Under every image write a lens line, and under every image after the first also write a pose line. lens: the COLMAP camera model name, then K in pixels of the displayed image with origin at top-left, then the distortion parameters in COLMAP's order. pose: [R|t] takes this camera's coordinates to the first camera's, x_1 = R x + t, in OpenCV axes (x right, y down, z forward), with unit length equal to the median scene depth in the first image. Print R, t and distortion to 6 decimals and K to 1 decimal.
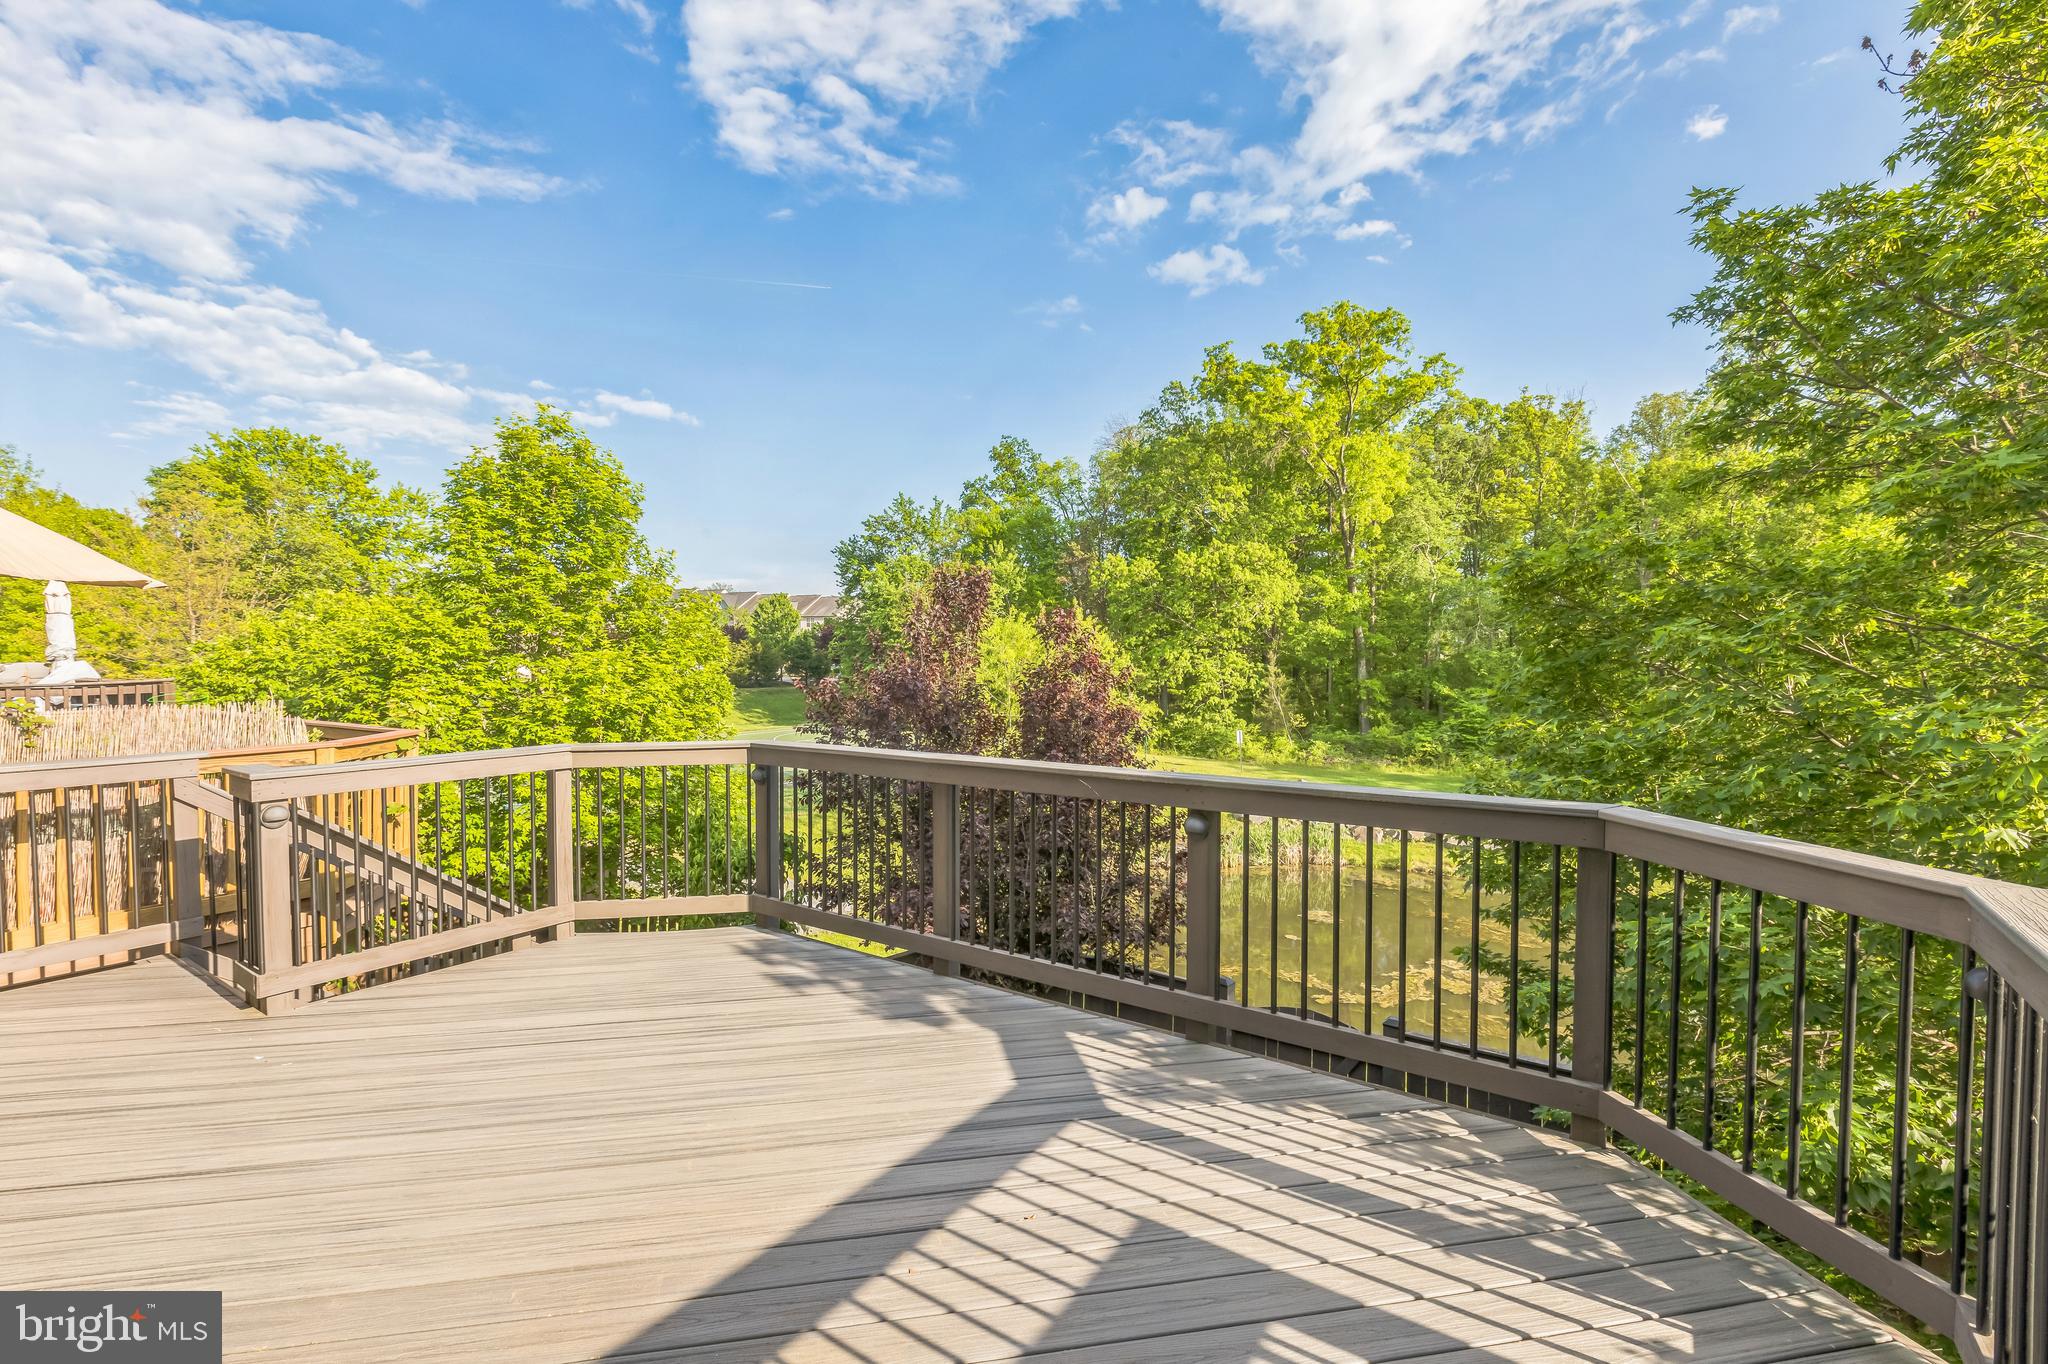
lens RADIAL K [[948.3, 0, 1024.0], [0, 948.3, 682.0], [0, 0, 1]] dist [-0.000946, -0.000235]
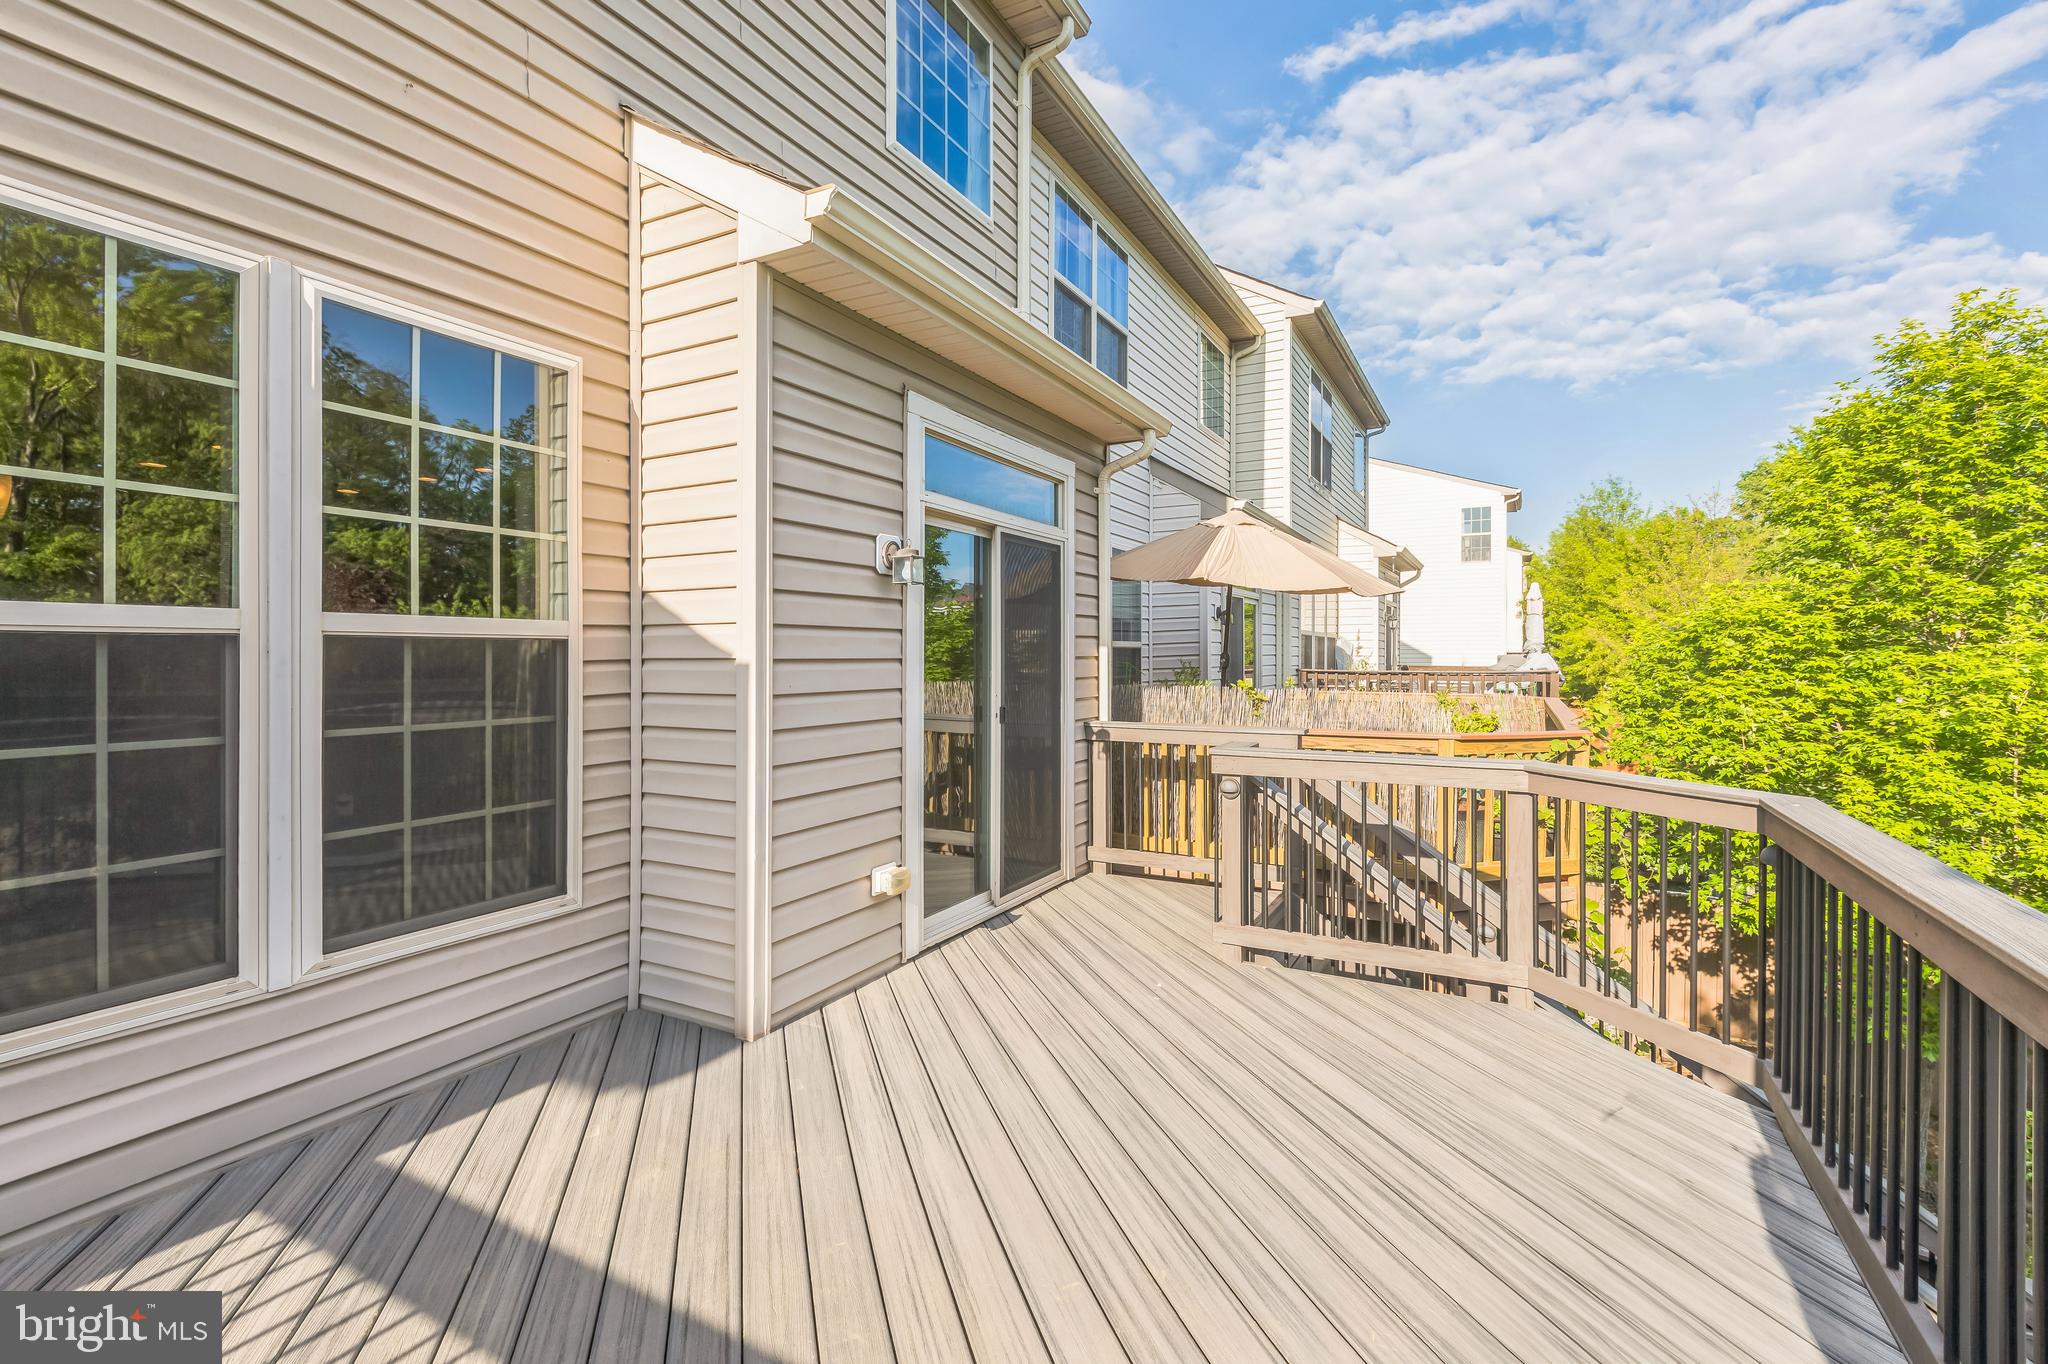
lens RADIAL K [[940.0, 0, 1025.2], [0, 940.0, 650.7], [0, 0, 1]] dist [0.045409, 0.000016]
pose [[0.148158, 0.001981, -0.988962, 0.117556], [-0.026764, 0.999640, -0.002007, -0.006832], [0.988602, 0.026766, 0.148157, 0.223711]]
